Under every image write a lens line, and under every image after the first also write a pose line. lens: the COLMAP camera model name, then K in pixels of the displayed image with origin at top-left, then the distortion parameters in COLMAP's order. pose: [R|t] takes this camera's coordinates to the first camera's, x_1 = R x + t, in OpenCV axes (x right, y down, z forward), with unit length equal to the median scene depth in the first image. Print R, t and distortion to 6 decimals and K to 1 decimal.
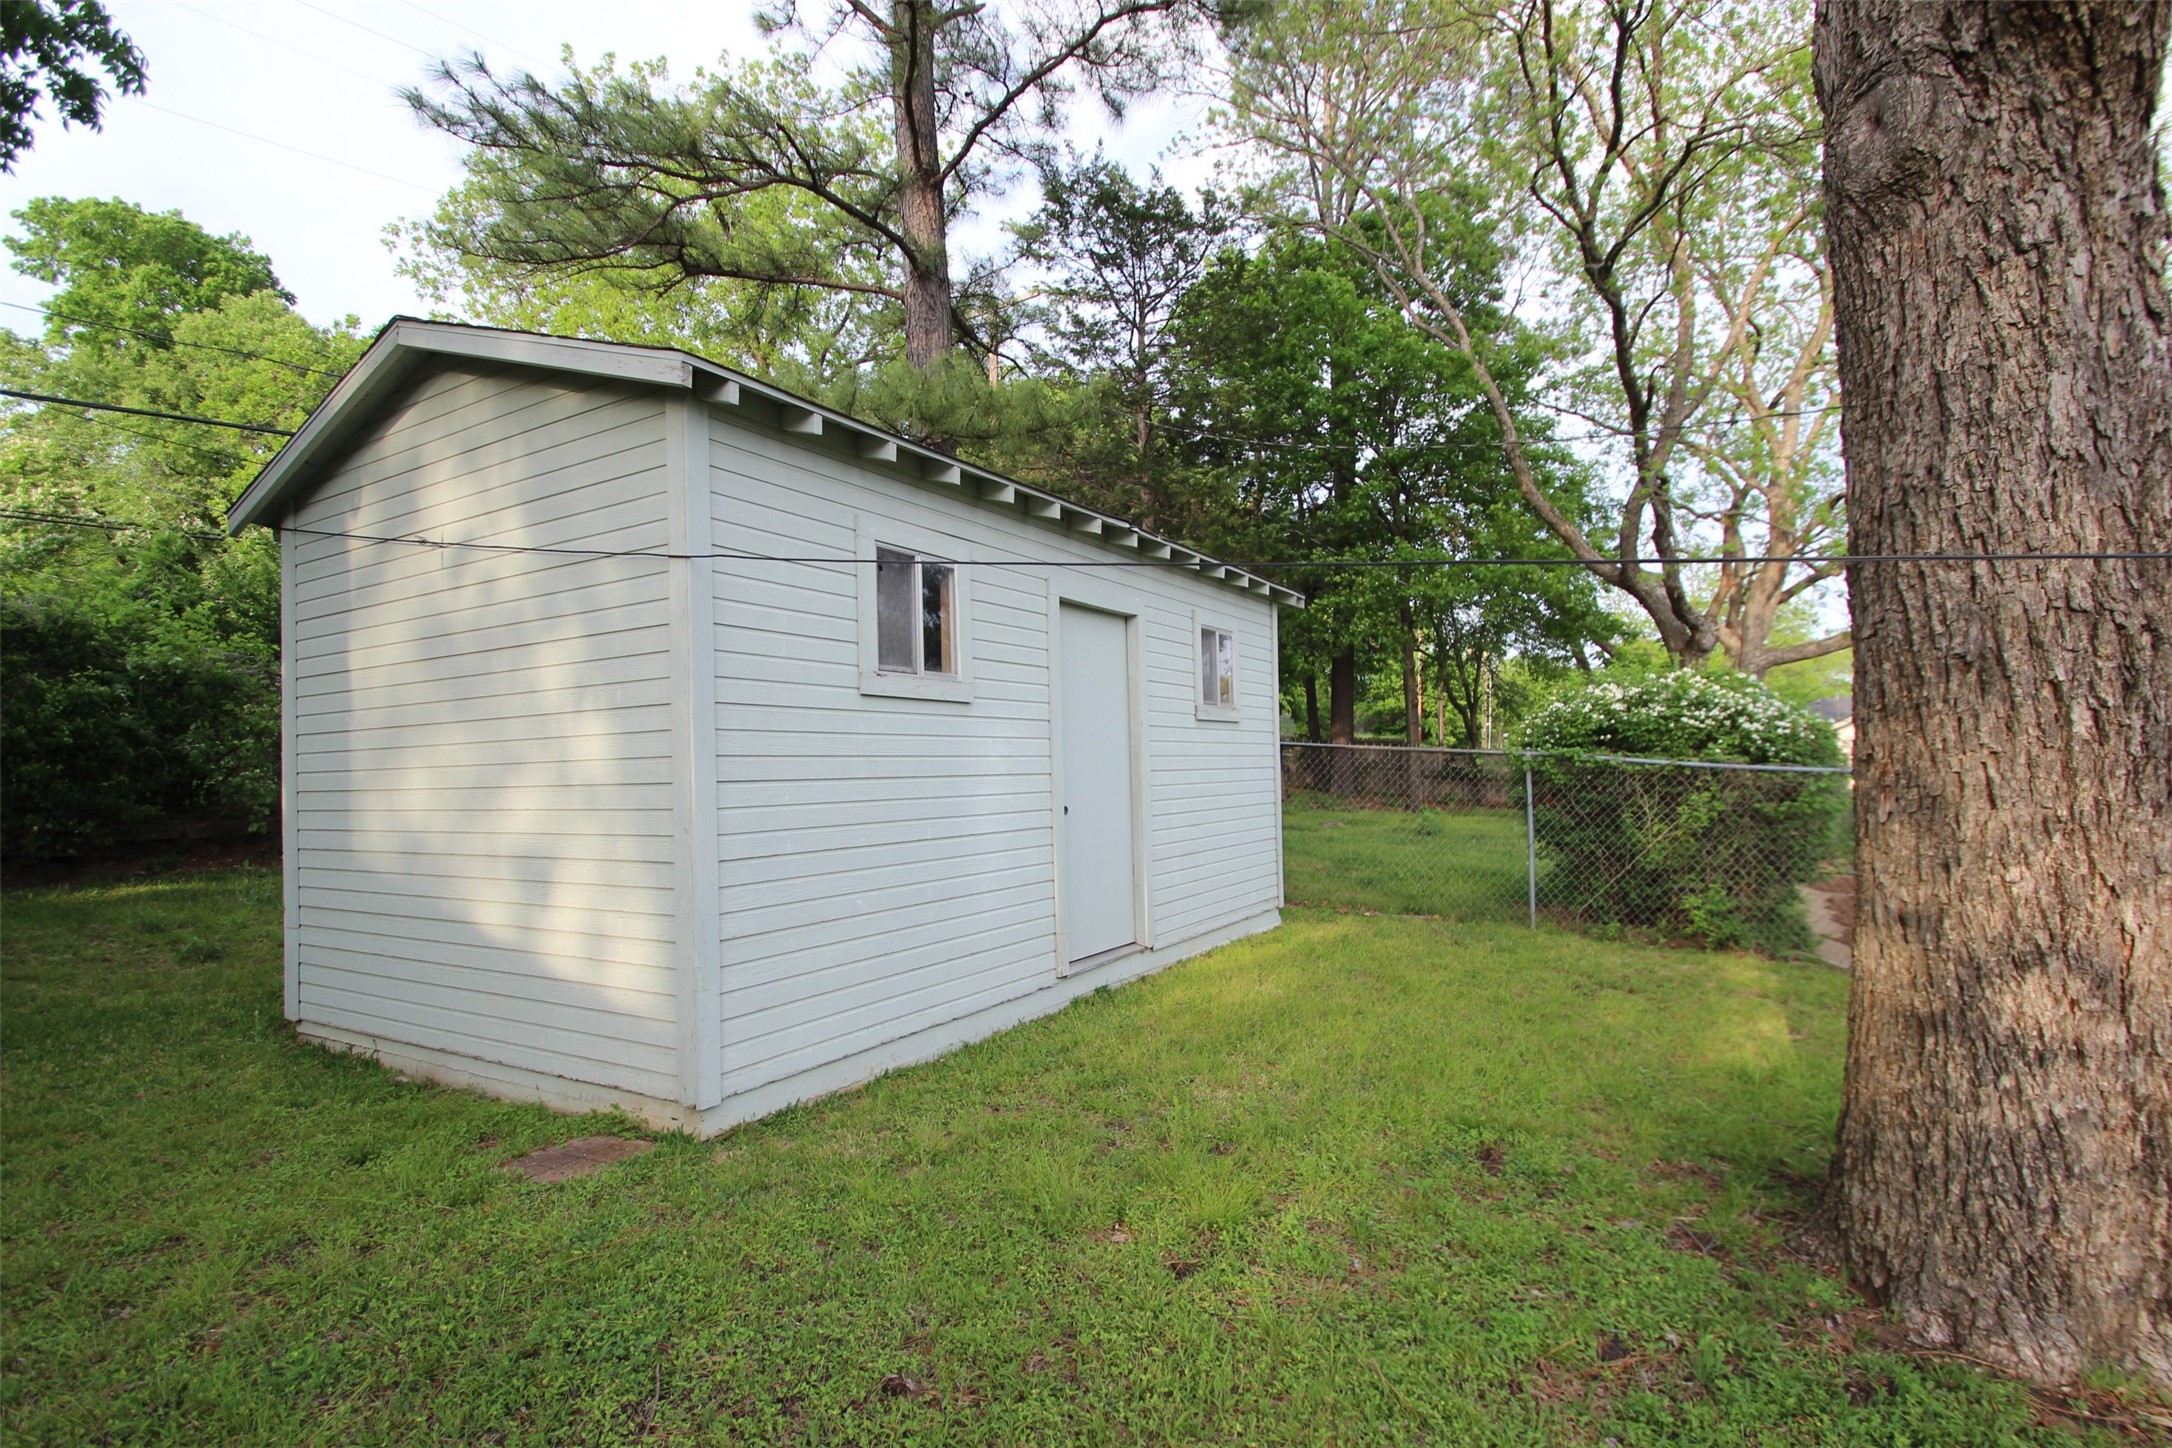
lens RADIAL K [[1012.9, 0, 1100.4], [0, 1012.9, 762.4], [0, 0, 1]] dist [0.017548, -0.020247]
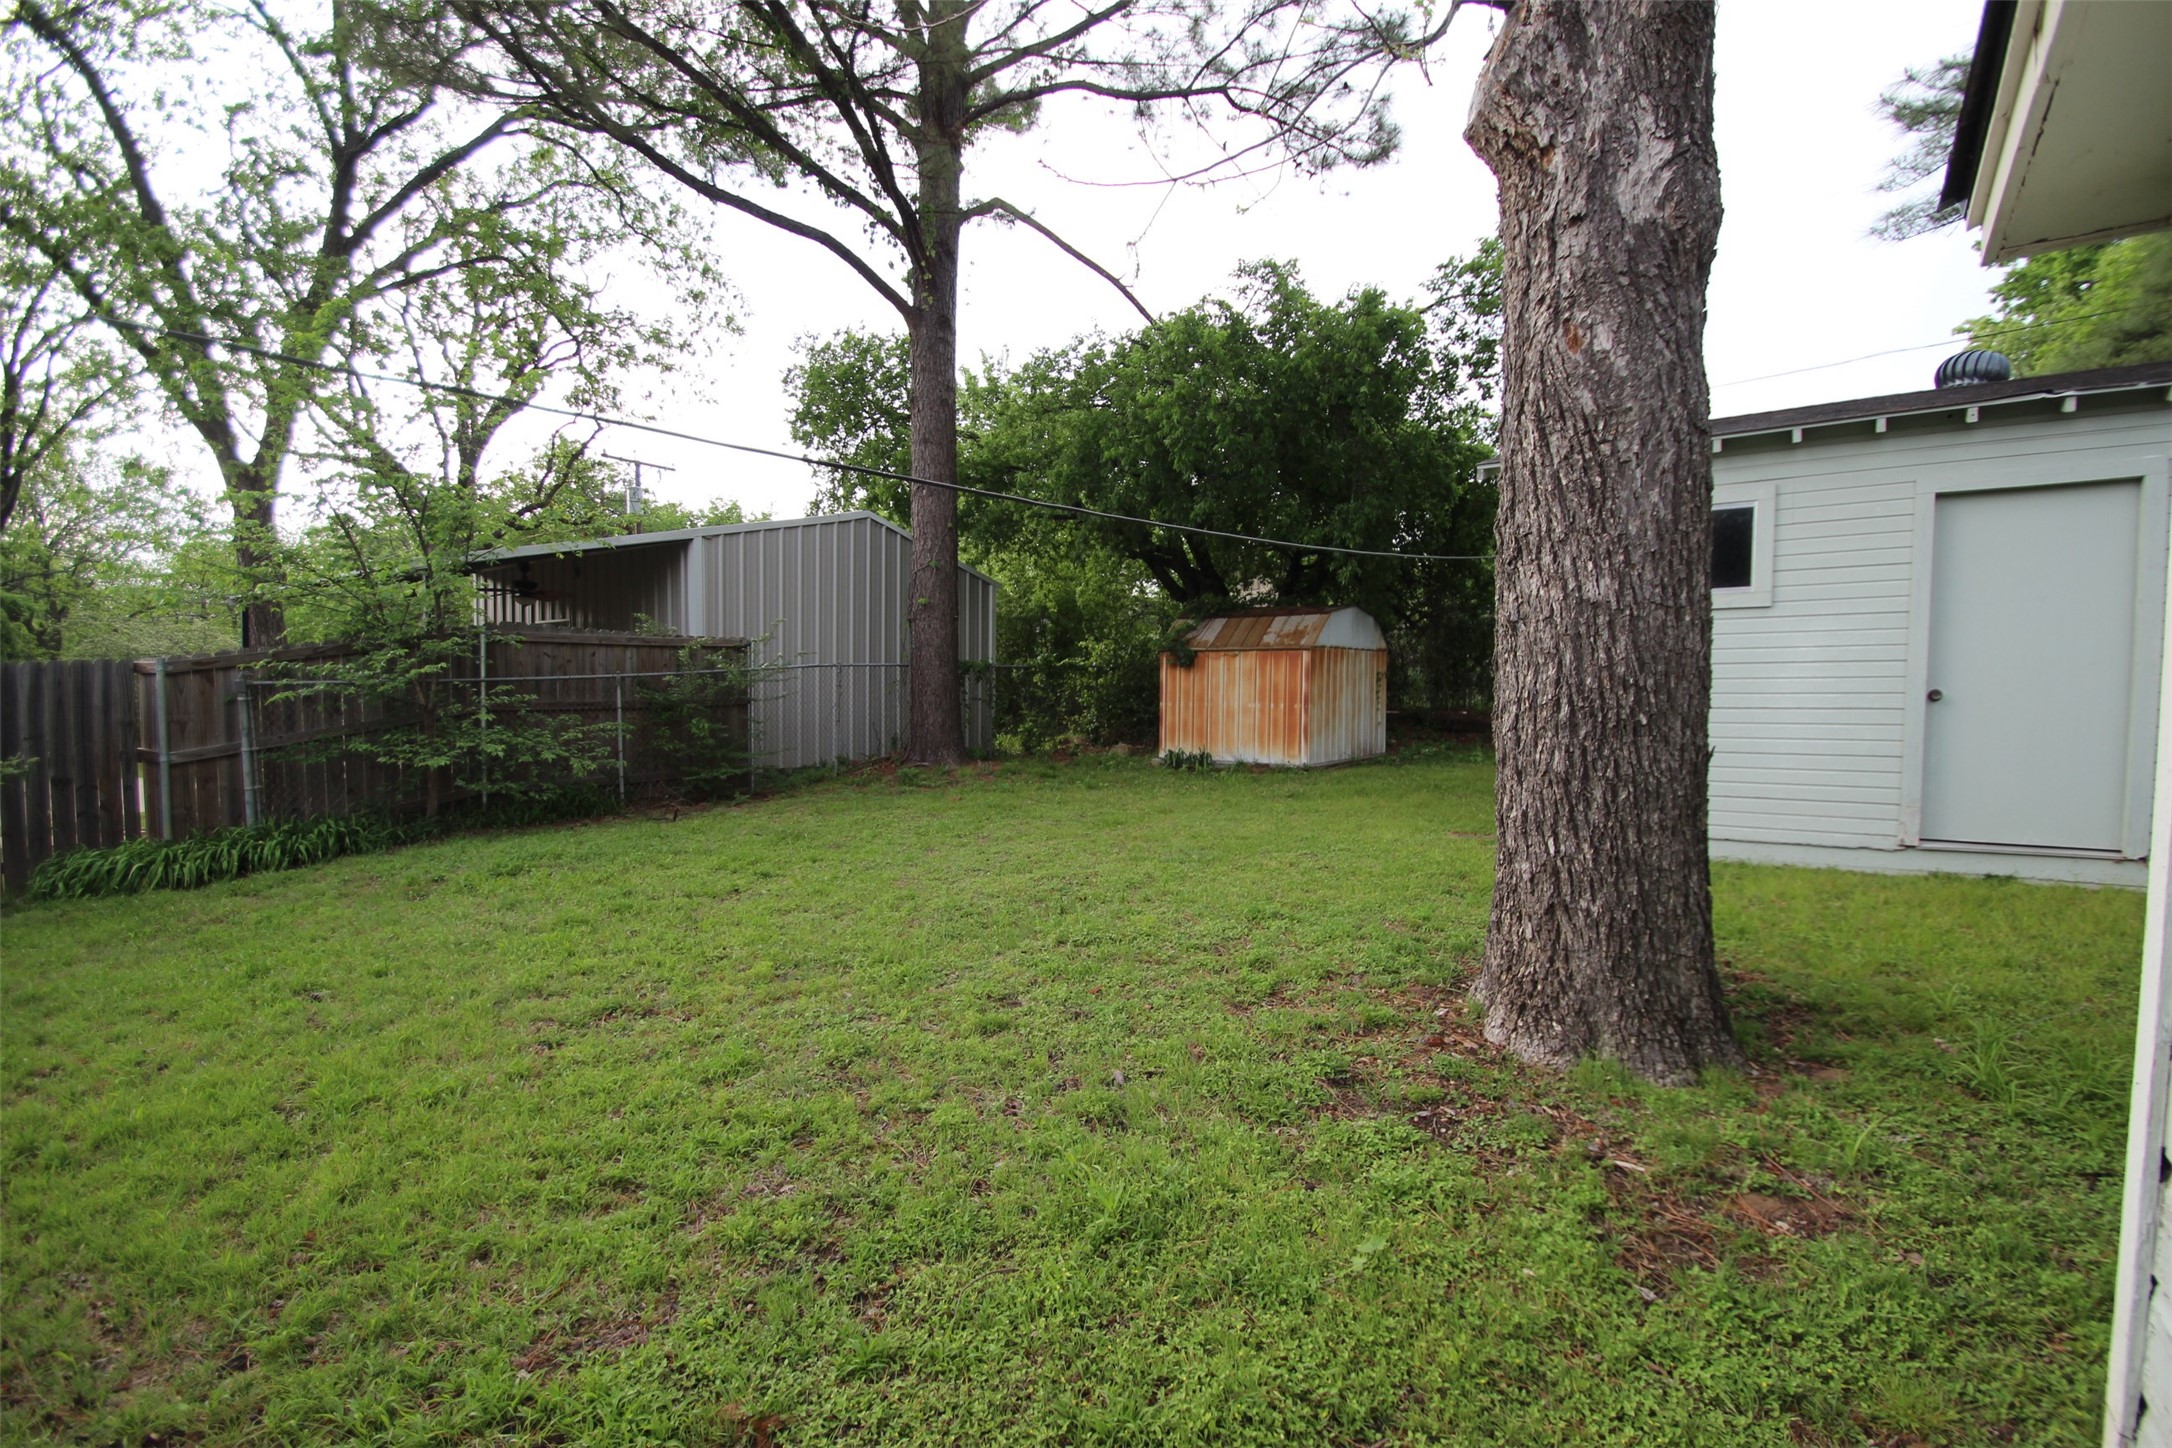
lens RADIAL K [[1012.9, 0, 1100.4], [0, 1012.9, 762.4], [0, 0, 1]] dist [0.017548, -0.020247]
pose [[-0.039480, 0.071265, -0.996676, 1.292943], [0.001294, 0.997456, 0.071270, 0.049776], [0.999220, 0.001524, -0.039472, 0.203773]]
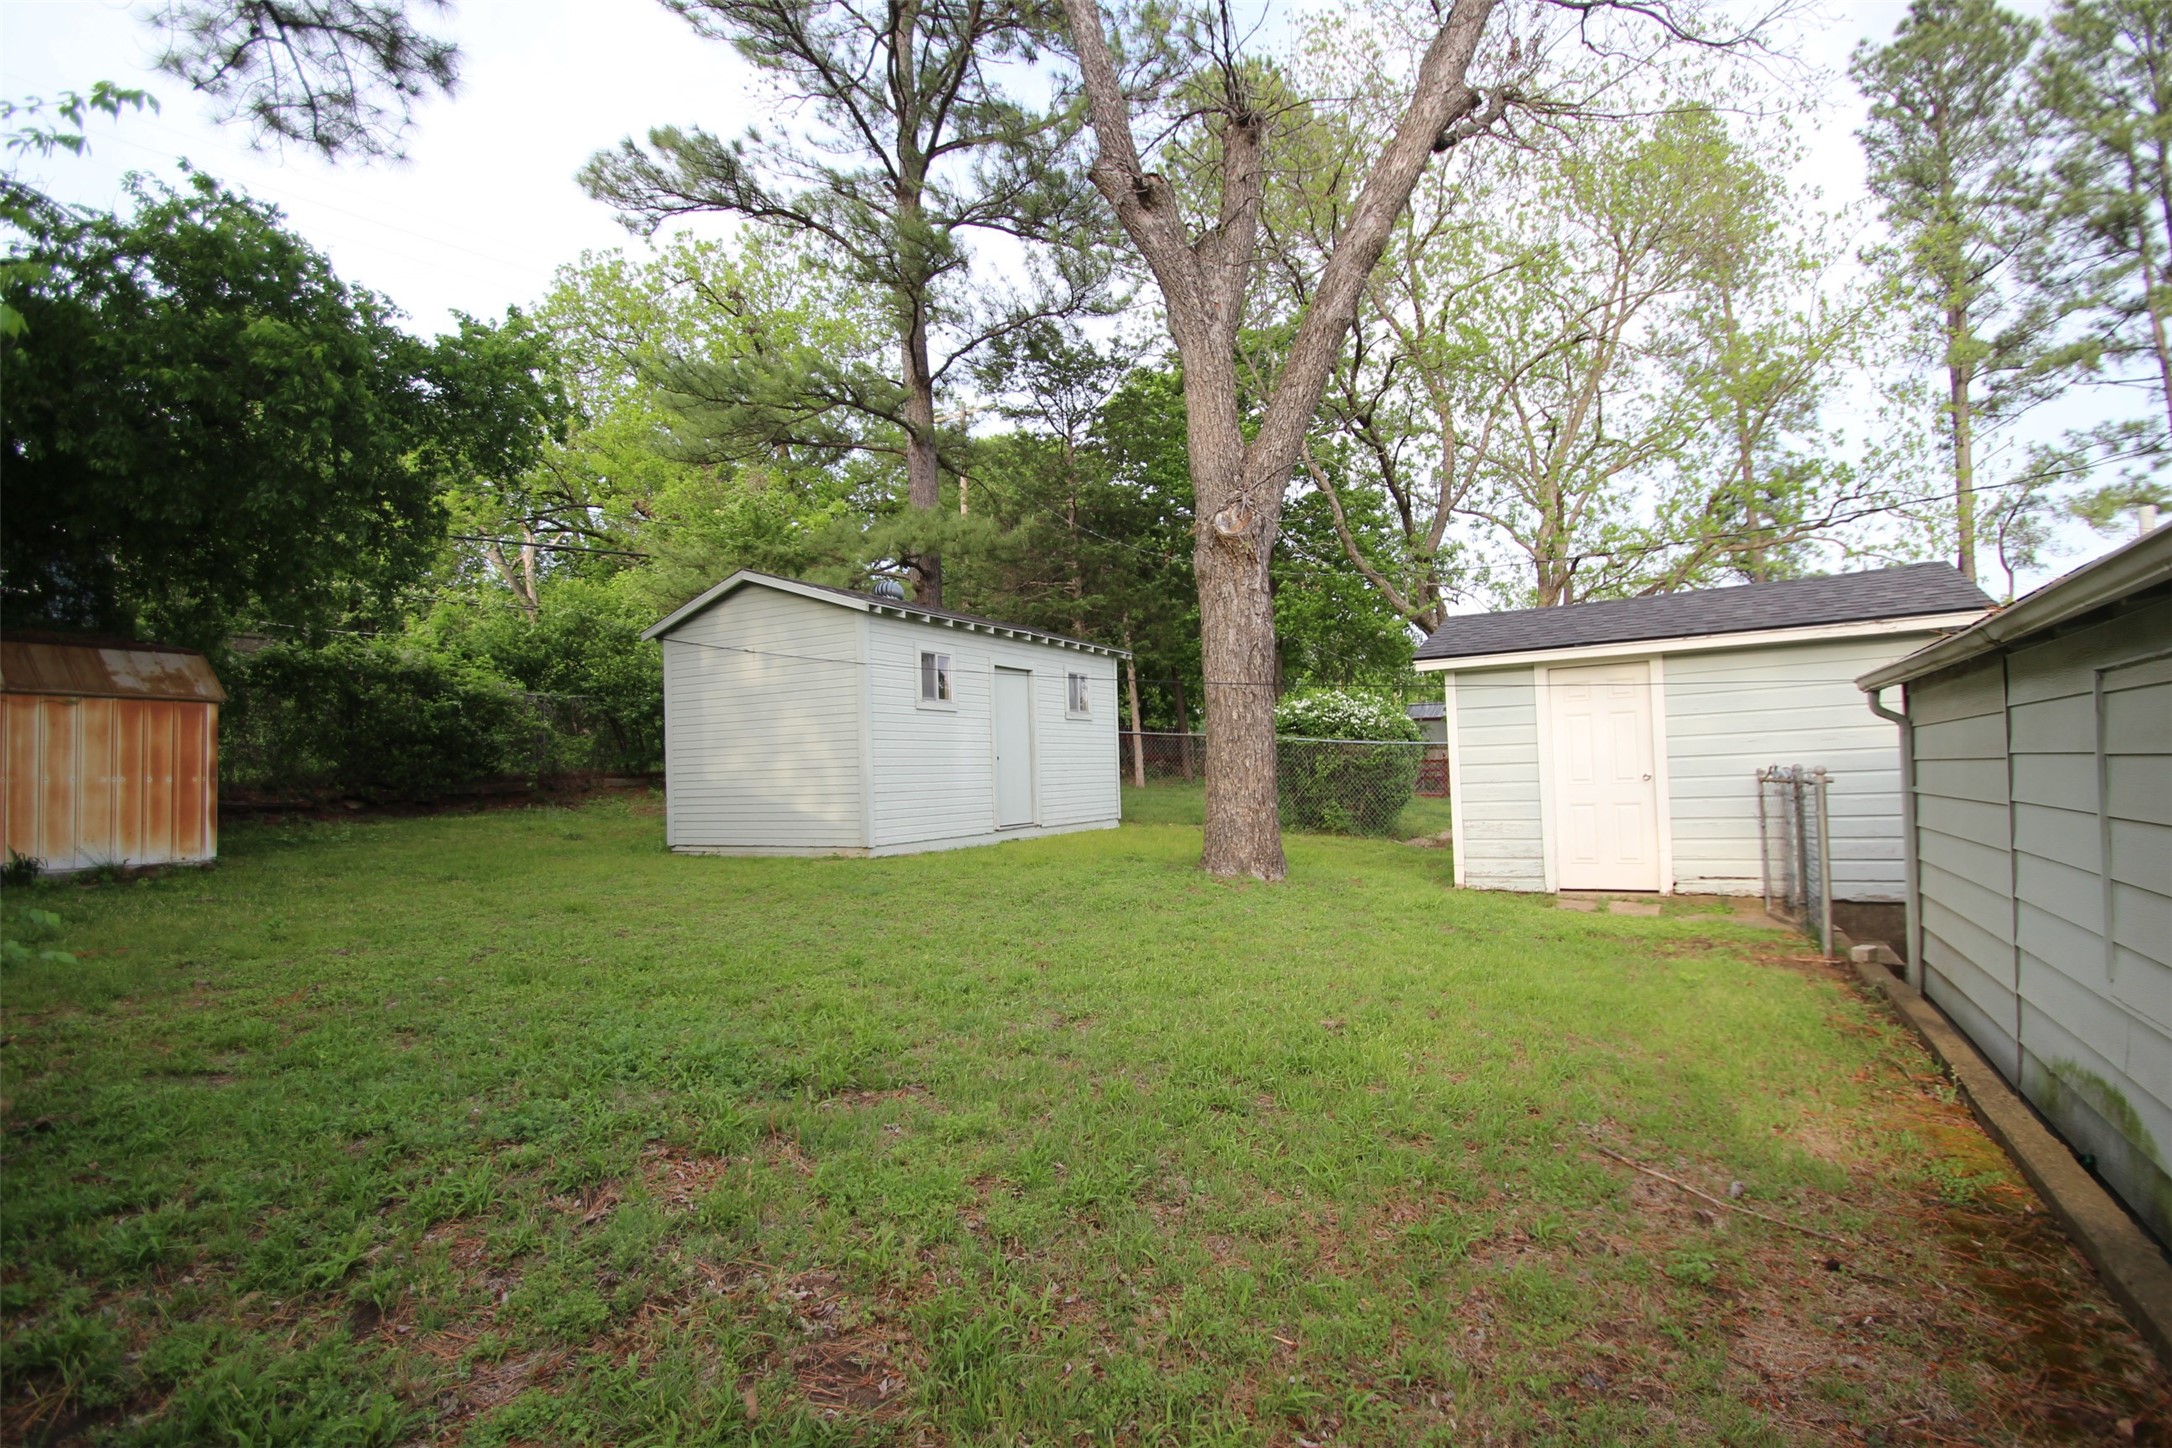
lens RADIAL K [[1012.9, 0, 1100.4], [0, 1012.9, 762.4], [0, 0, 1]] dist [0.017548, -0.020247]
pose [[0.999446, -0.006035, 0.032735, 0.146638], [0.006200, 0.999969, -0.004933, 0.083582], [-0.032704, 0.005134, 0.999452, -1.561726]]
